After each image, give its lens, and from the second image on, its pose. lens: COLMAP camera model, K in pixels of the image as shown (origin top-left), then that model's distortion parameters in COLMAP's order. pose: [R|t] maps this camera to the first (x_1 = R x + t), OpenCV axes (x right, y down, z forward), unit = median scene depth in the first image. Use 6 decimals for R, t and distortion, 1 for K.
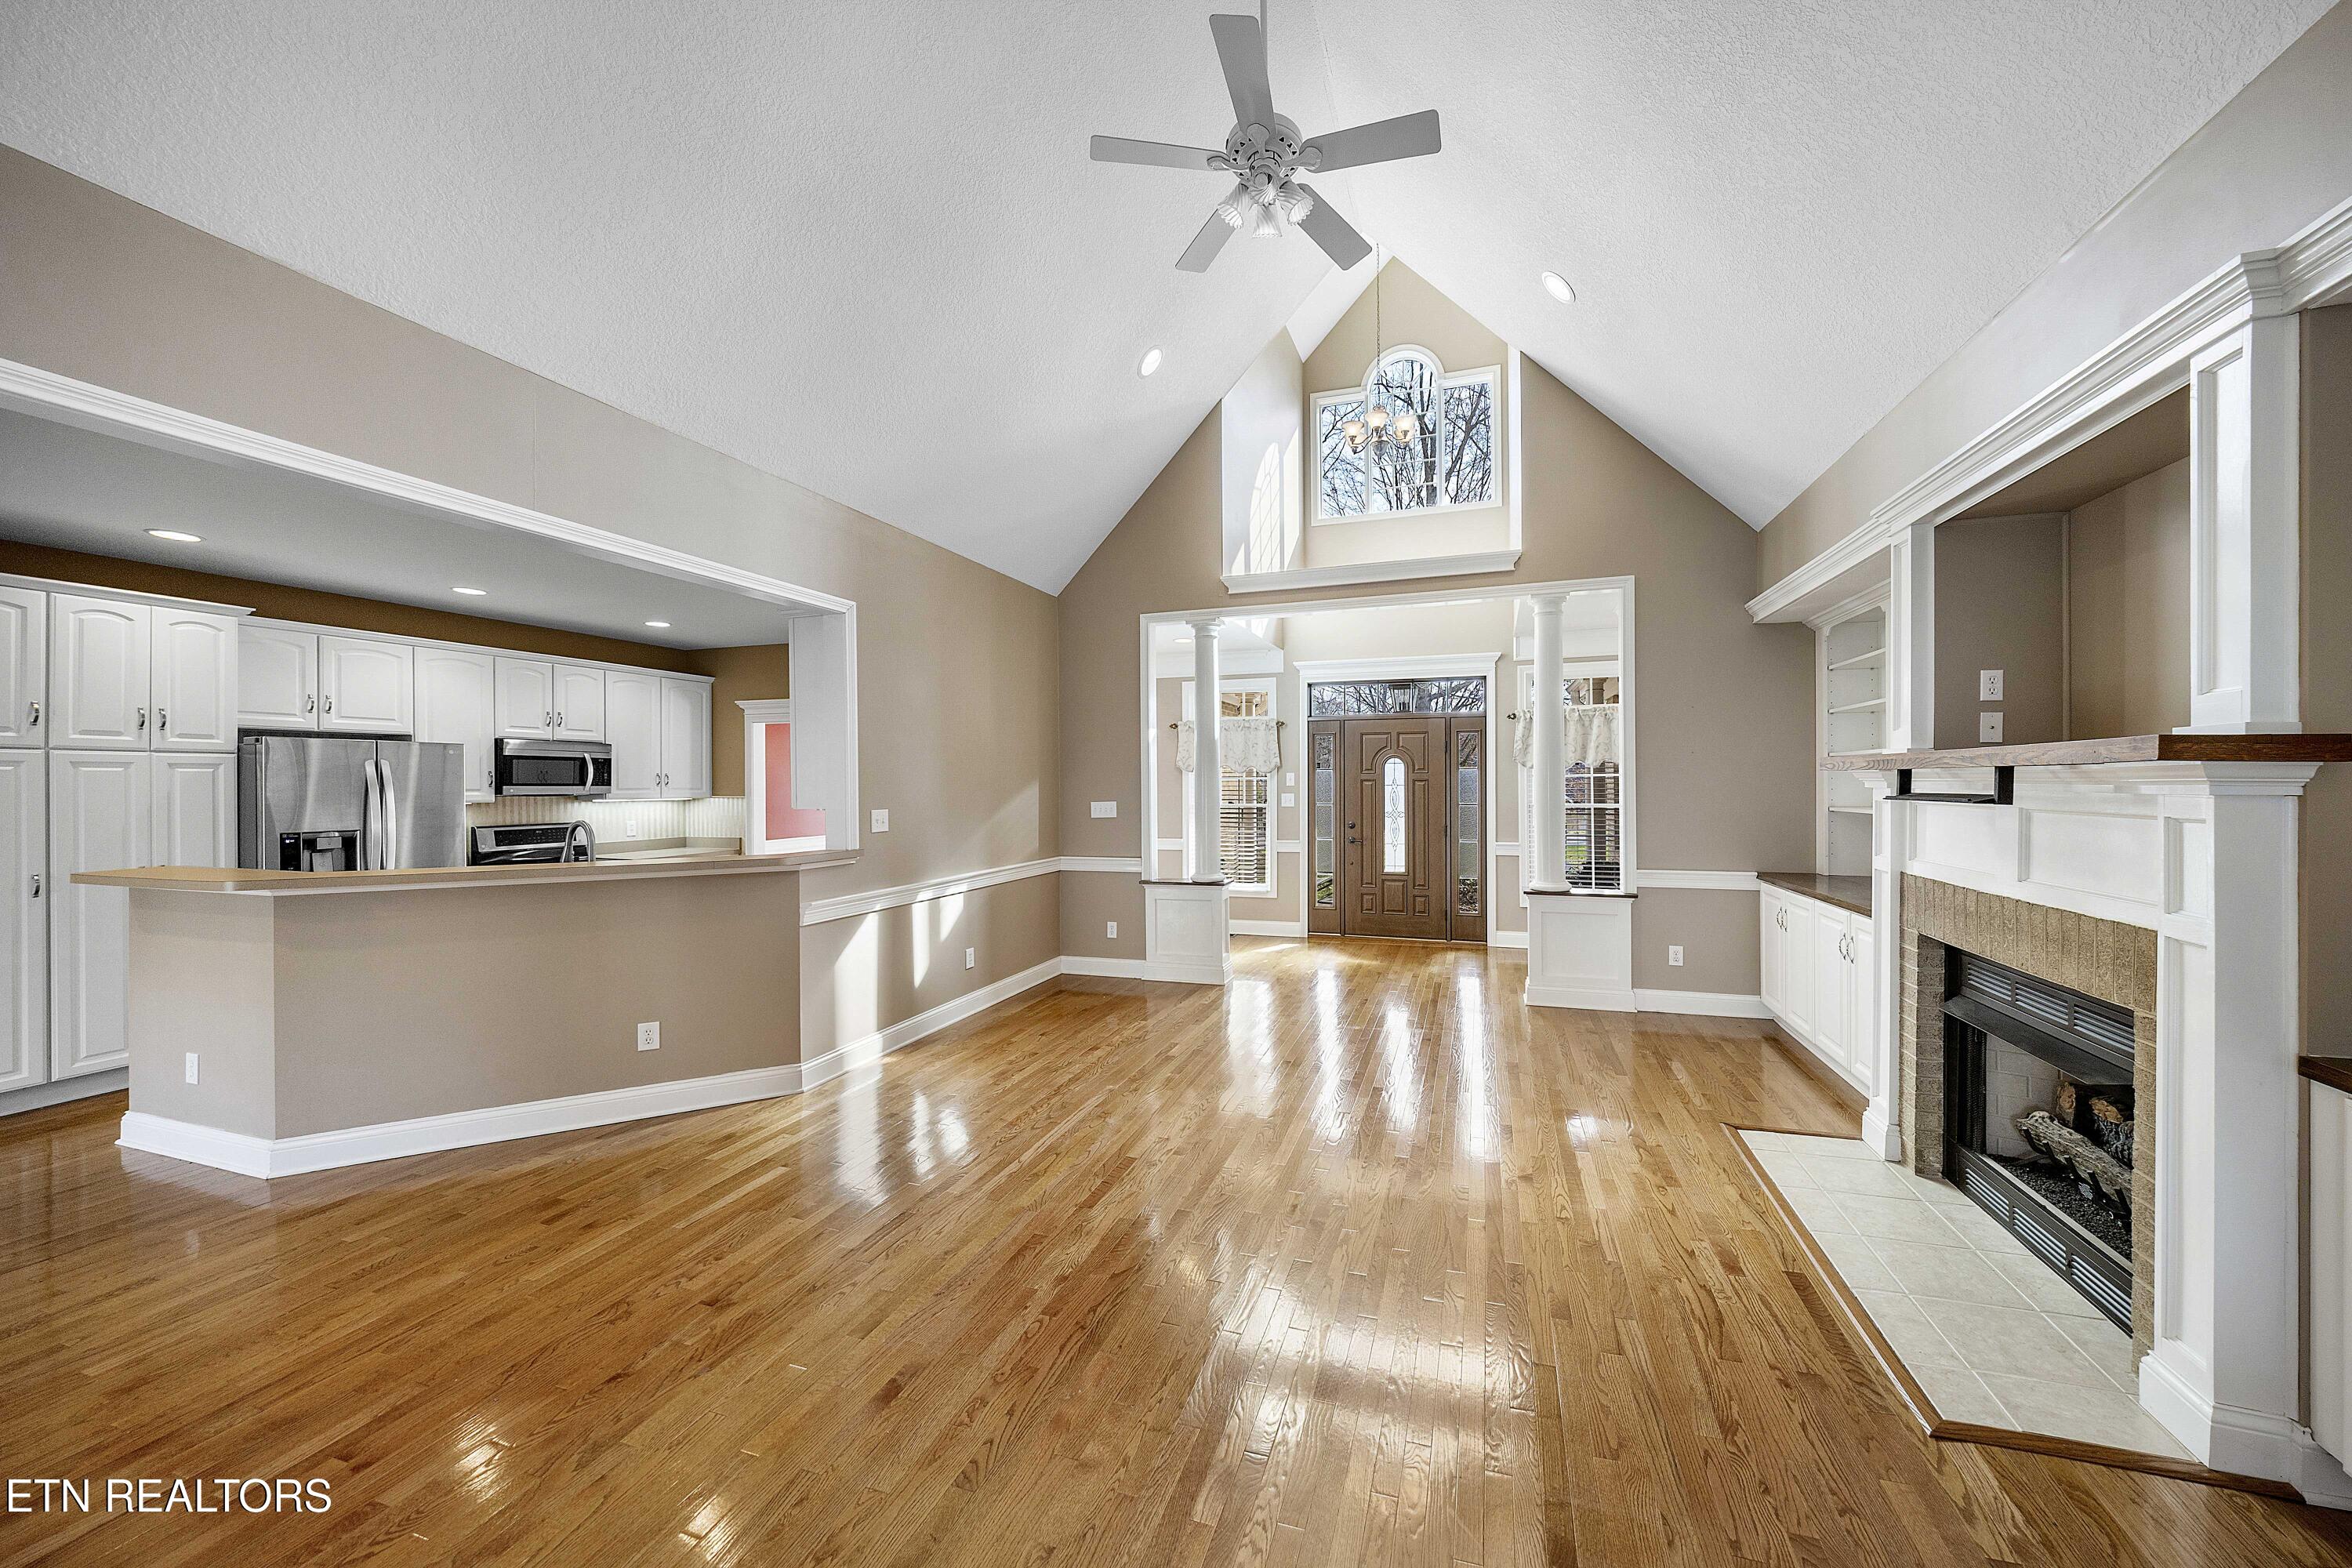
lens RADIAL K [[799.0, 0, 1224.2], [0, 799.0, 792.2], [0, 0, 1]] dist [-0.006022, 0.001403]
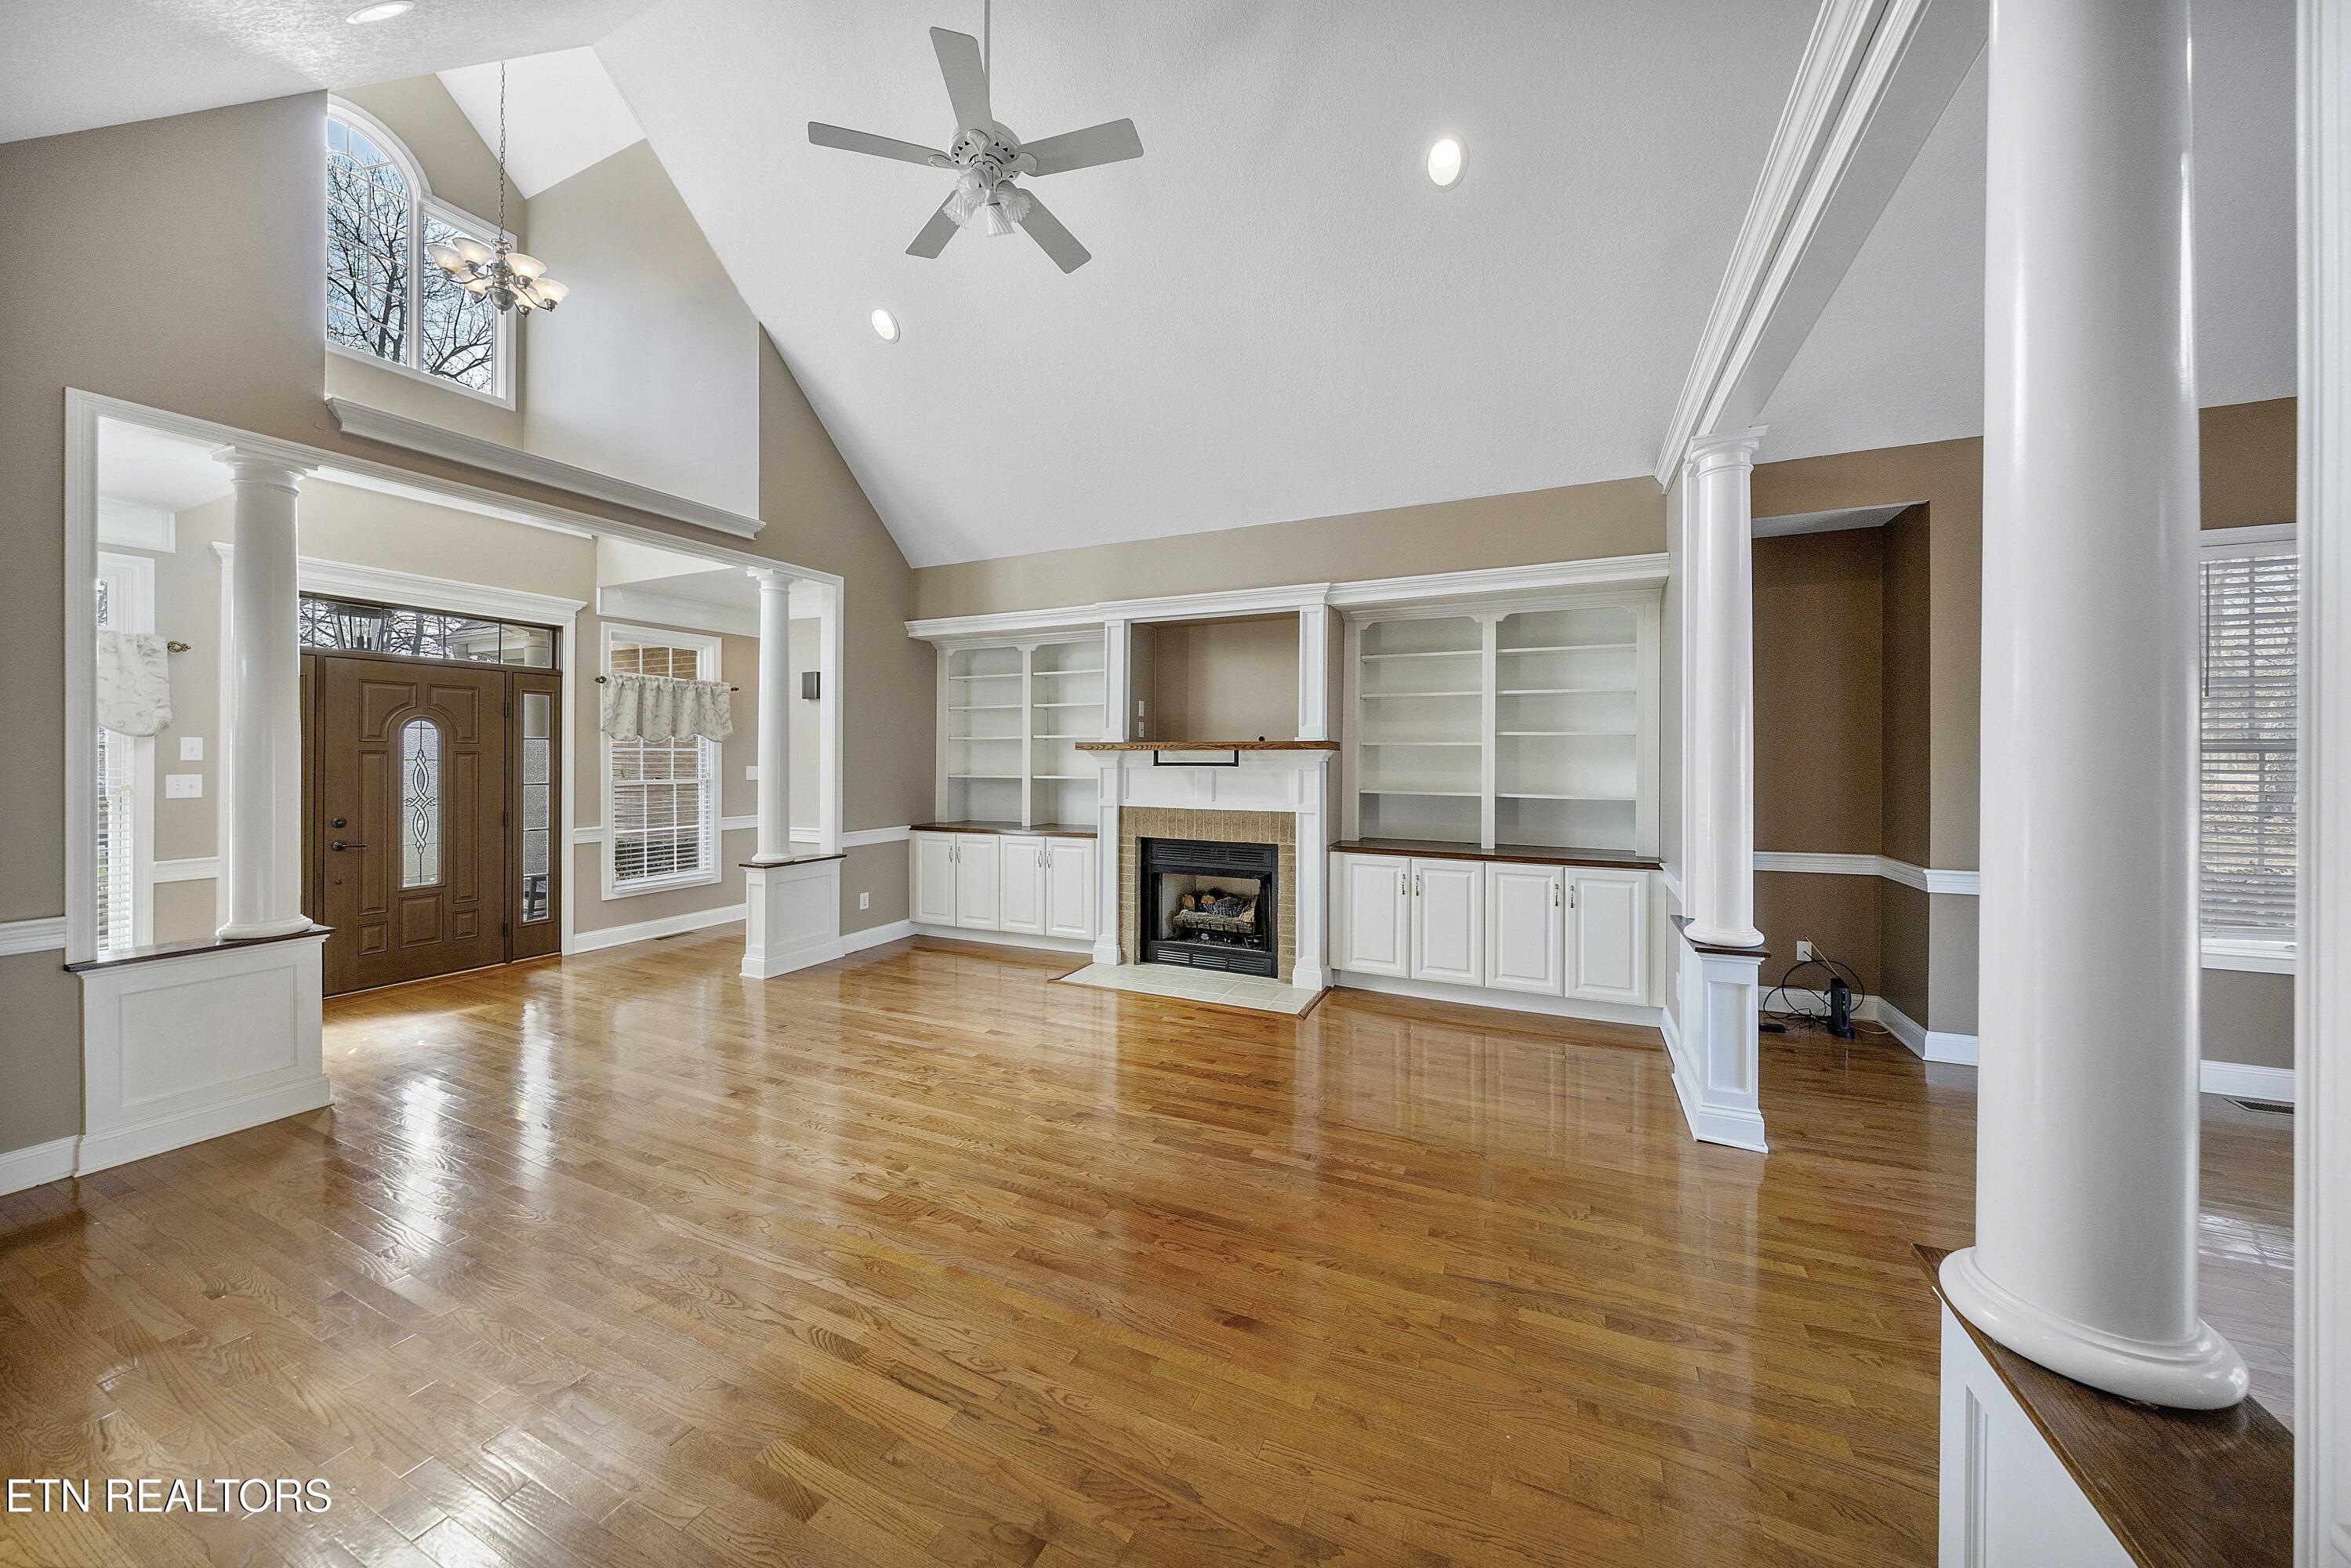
lens RADIAL K [[798.6, 0, 1203.0], [0, 798.6, 772.4], [0, 0, 1]] dist [-0.006022, 0.001403]
pose [[0.121165, -0.014615, 0.992525, -0.621331], [0.010238, 0.999857, 0.013473, 0.000033], [-0.992580, 0.008530, 0.121298, 0.382843]]
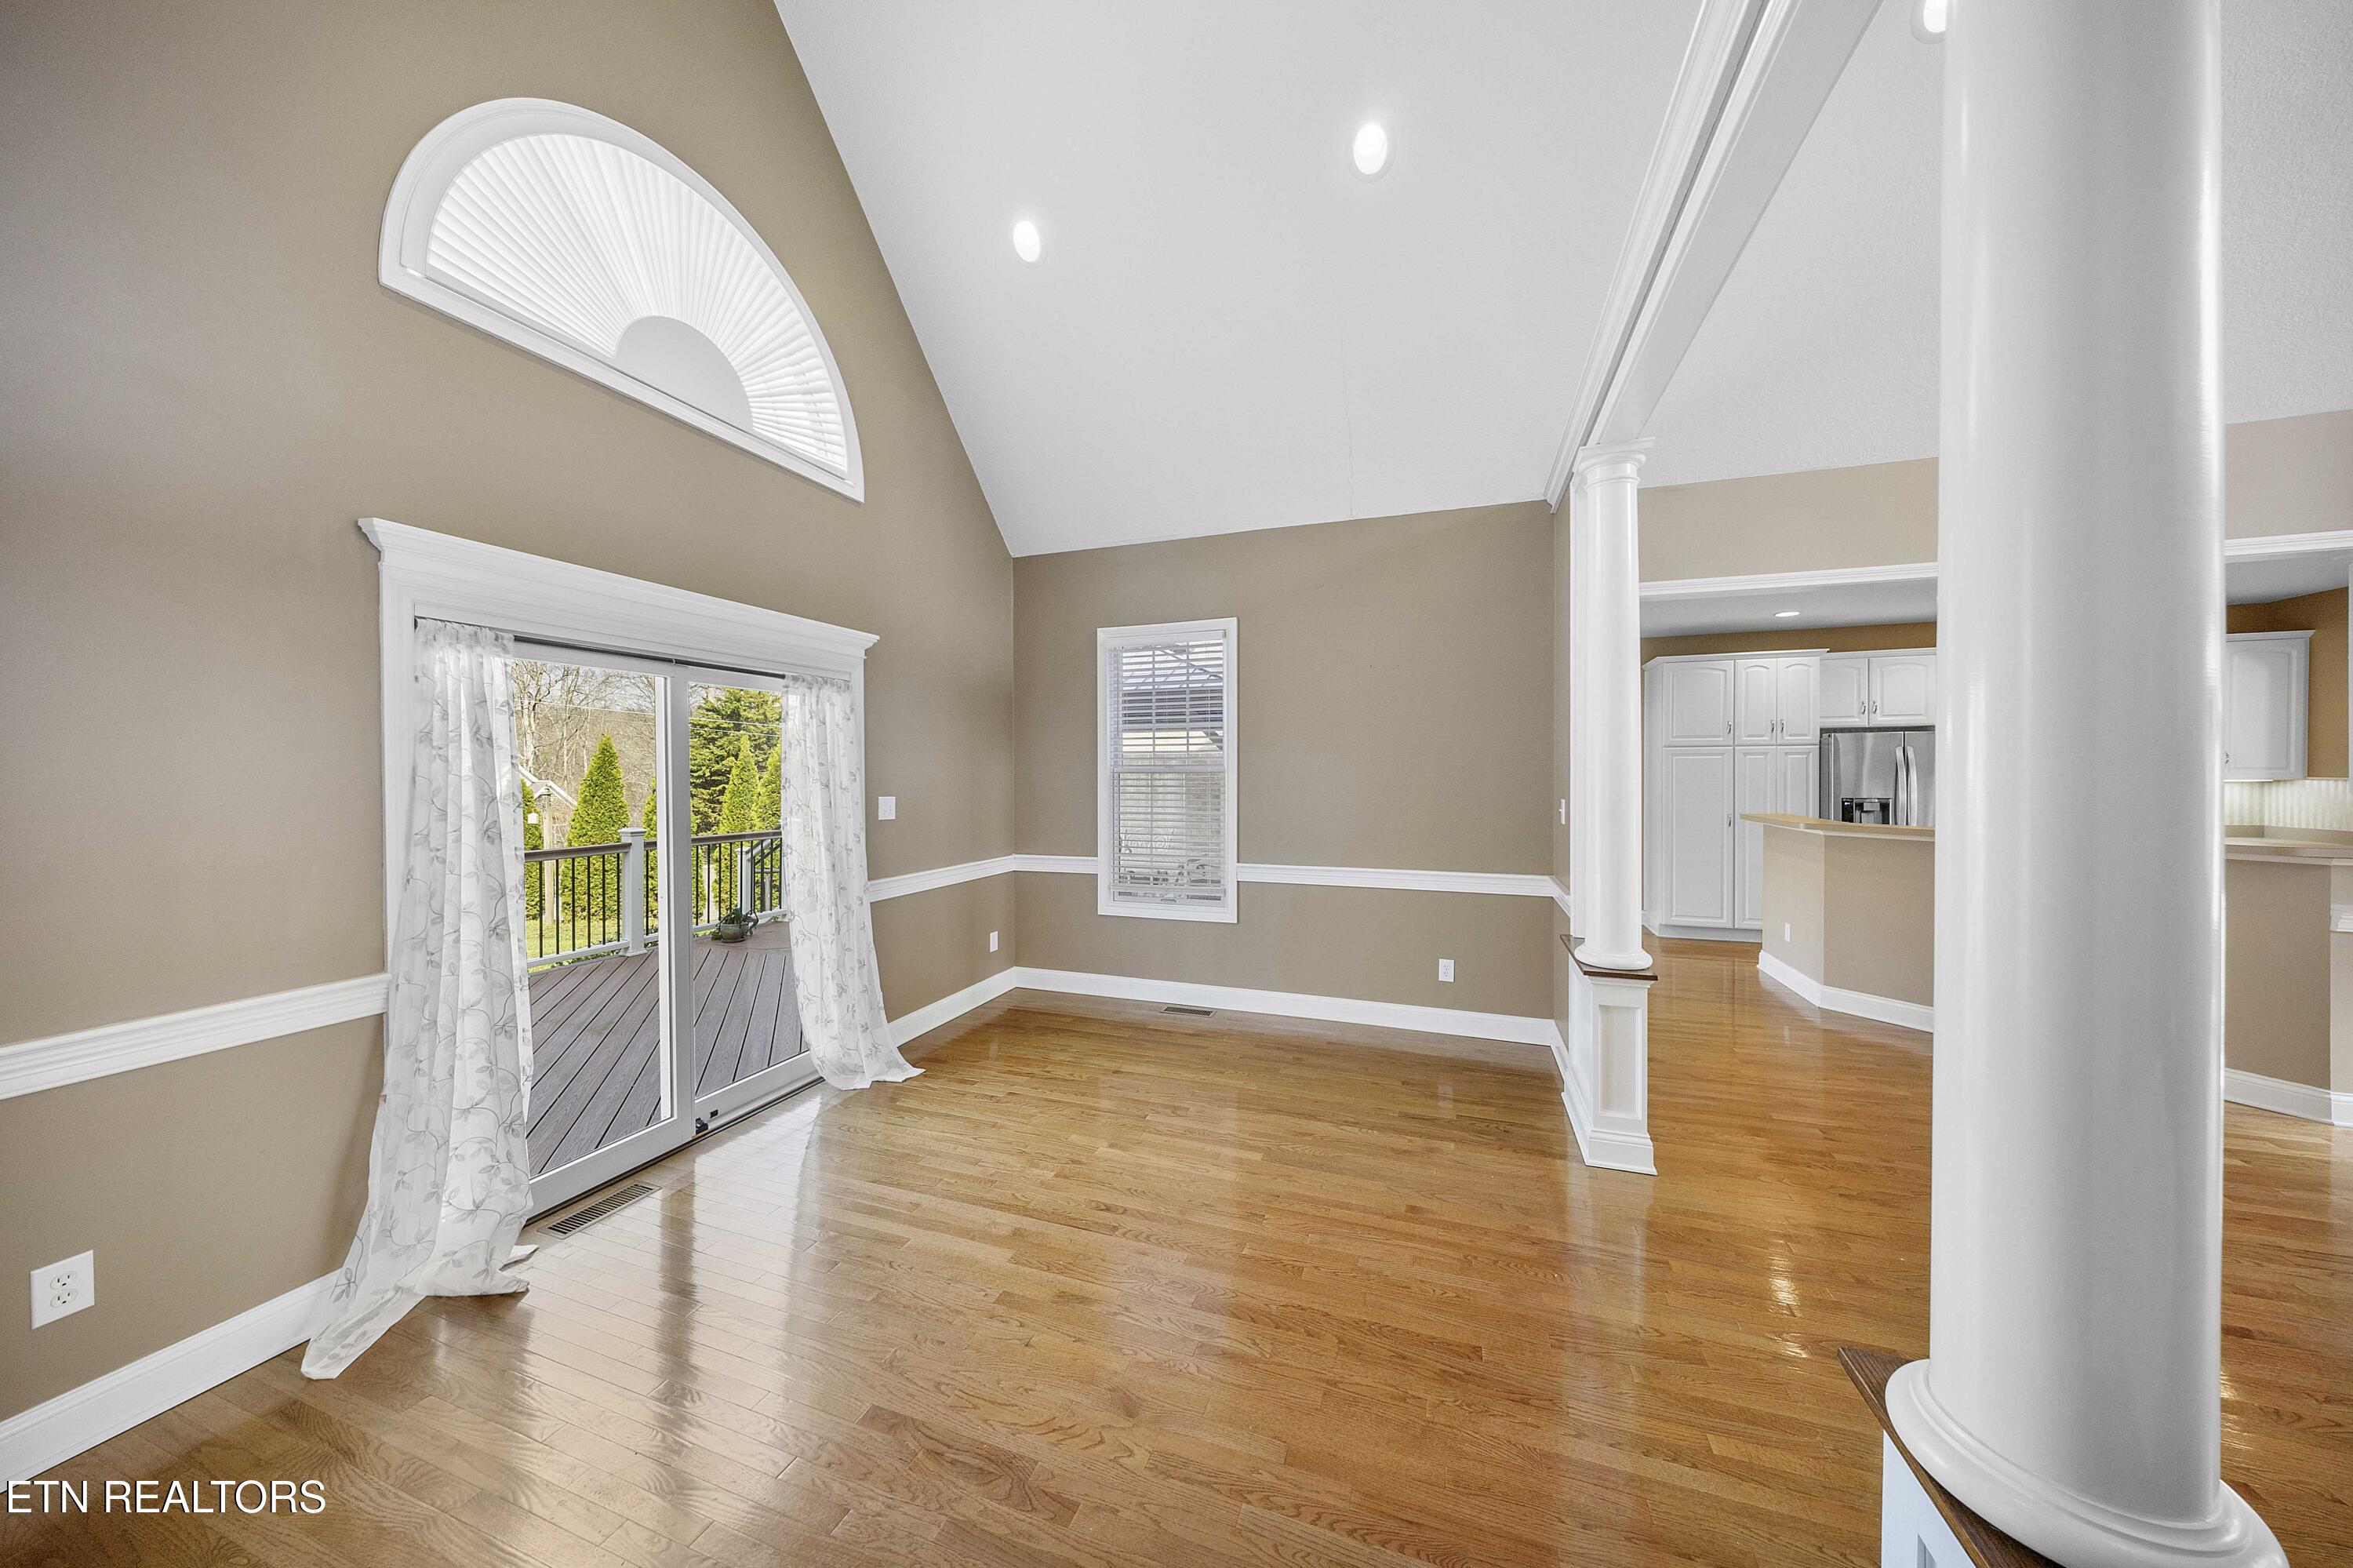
lens RADIAL K [[799.3, 0, 1160.1], [0, 799.3, 770.1], [0, 0, 1]] dist [-0.006022, 0.001403]
pose [[-0.047373, 0.000840, -0.998877, 0.323560], [-0.005825, 0.999982, 0.001117, 0.005199], [0.998860, 0.005872, -0.047367, -0.183144]]
